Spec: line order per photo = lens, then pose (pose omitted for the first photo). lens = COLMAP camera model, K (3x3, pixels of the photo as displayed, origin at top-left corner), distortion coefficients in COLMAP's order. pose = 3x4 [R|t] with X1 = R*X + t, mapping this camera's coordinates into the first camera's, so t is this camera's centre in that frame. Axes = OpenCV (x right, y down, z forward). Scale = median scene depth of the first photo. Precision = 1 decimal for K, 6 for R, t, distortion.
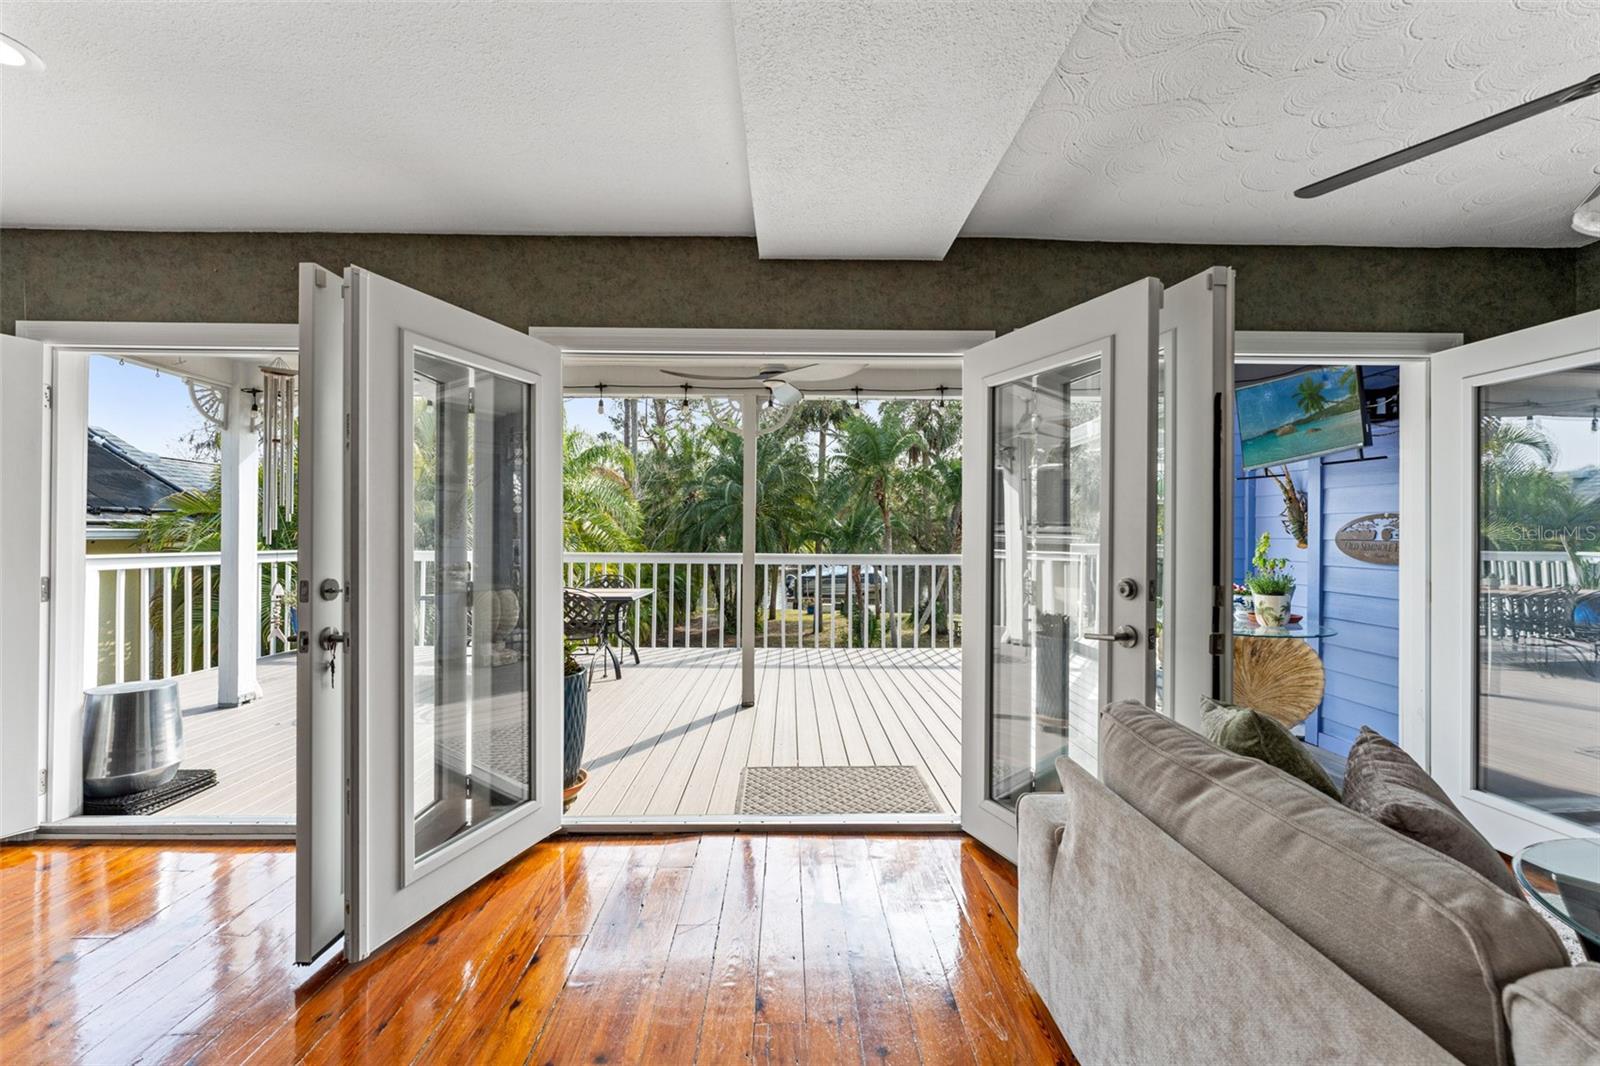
lens RADIAL K [[646.9, 0, 801.0], [0, 646.9, 536.3], [0, 0, 1]] dist [-0.004259, -0.000403]
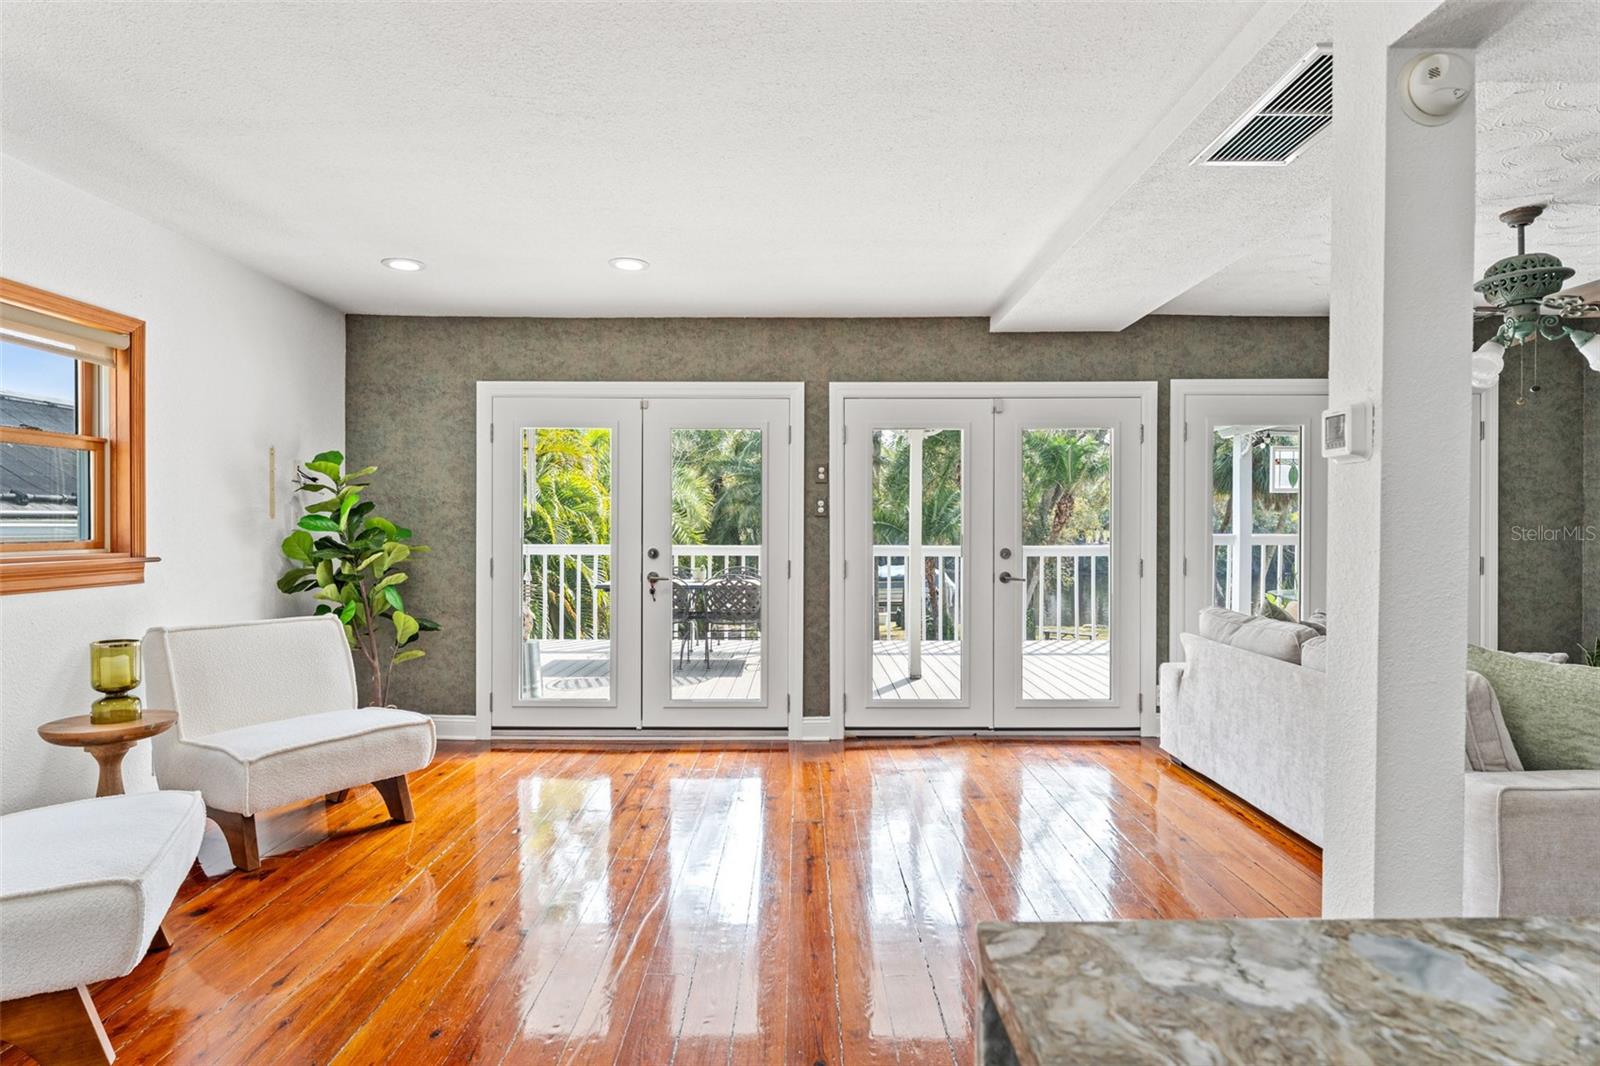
lens RADIAL K [[877.7, 0, 802.7], [0, 877.7, 535.1], [0, 0, 1]] dist [0.001443, -0.001802]
pose [[0.999851, -0.004934, -0.016532, -0.442815], [0.005077, 0.999950, 0.008603, -0.003263], [0.016488, -0.008686, 0.999826, -0.928355]]
